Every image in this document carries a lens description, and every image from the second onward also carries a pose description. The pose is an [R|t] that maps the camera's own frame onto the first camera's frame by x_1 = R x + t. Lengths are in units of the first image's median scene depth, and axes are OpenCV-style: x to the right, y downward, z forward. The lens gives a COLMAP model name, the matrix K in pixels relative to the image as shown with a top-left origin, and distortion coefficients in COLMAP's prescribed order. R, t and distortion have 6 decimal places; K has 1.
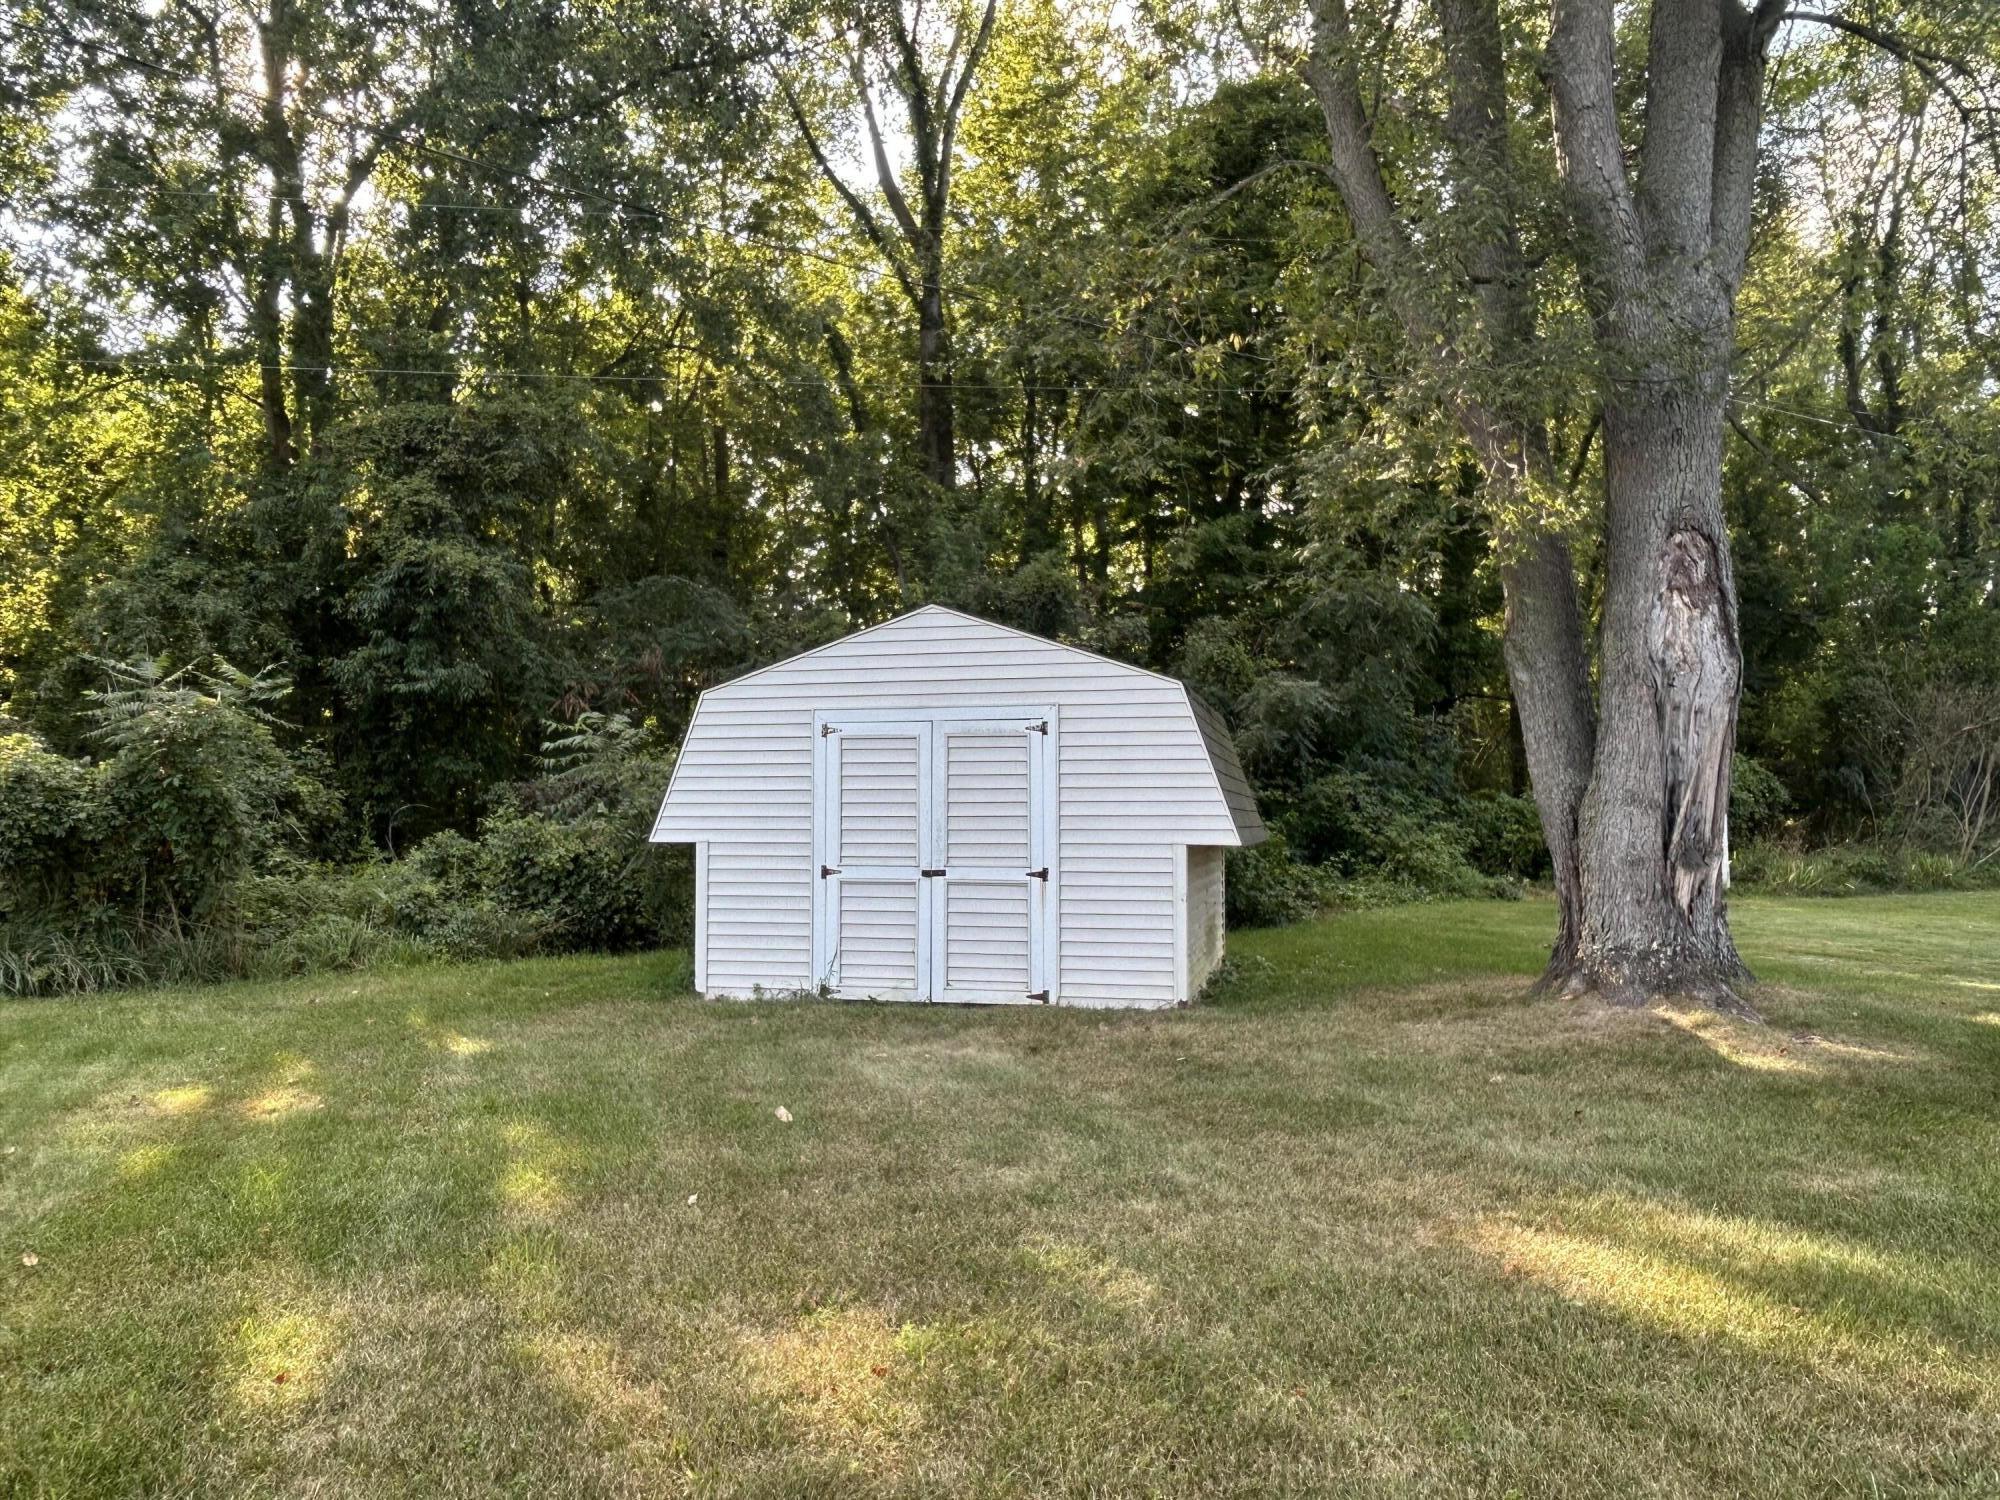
lens RADIAL K [[1399.8, 0, 1000.8], [0, 1399.8, 753.4], [0, 0, 1]] dist [0.006384, 0.001916]
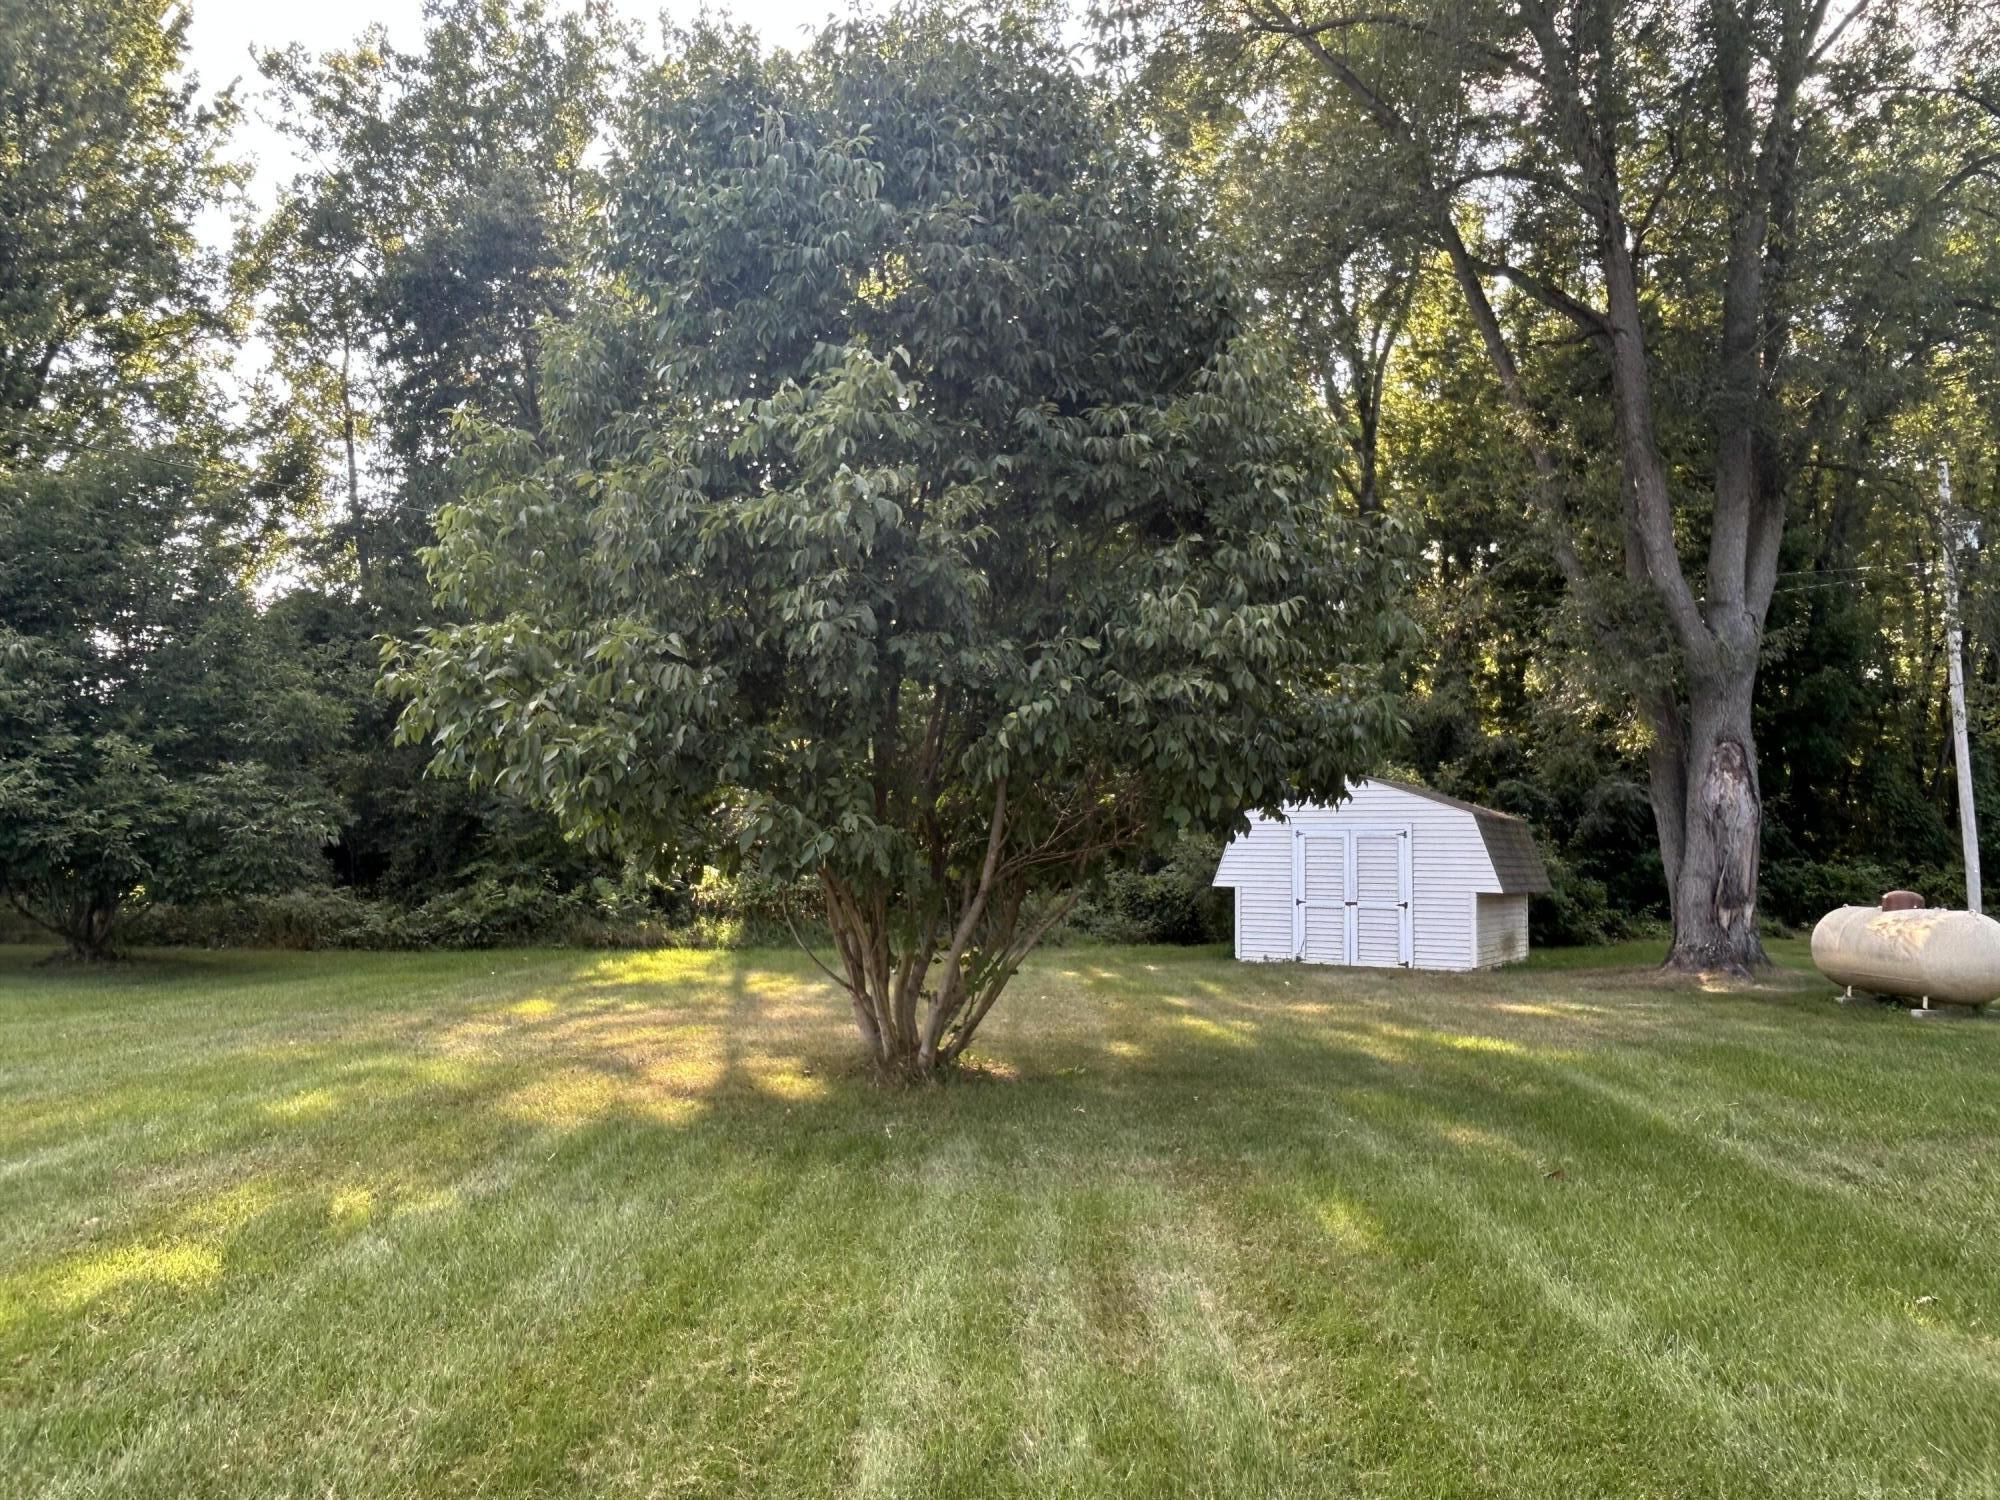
lens RADIAL K [[1399.8, 0, 1000.6], [0, 1399.8, 749.5], [0, 0, 1]] dist [0.006384, 0.001916]
pose [[0.946811, -0.014627, -0.321458, 0.133335], [0.004218, 0.999445, -0.033053, -0.078446], [0.321763, 0.029939, 0.946347, -1.164691]]
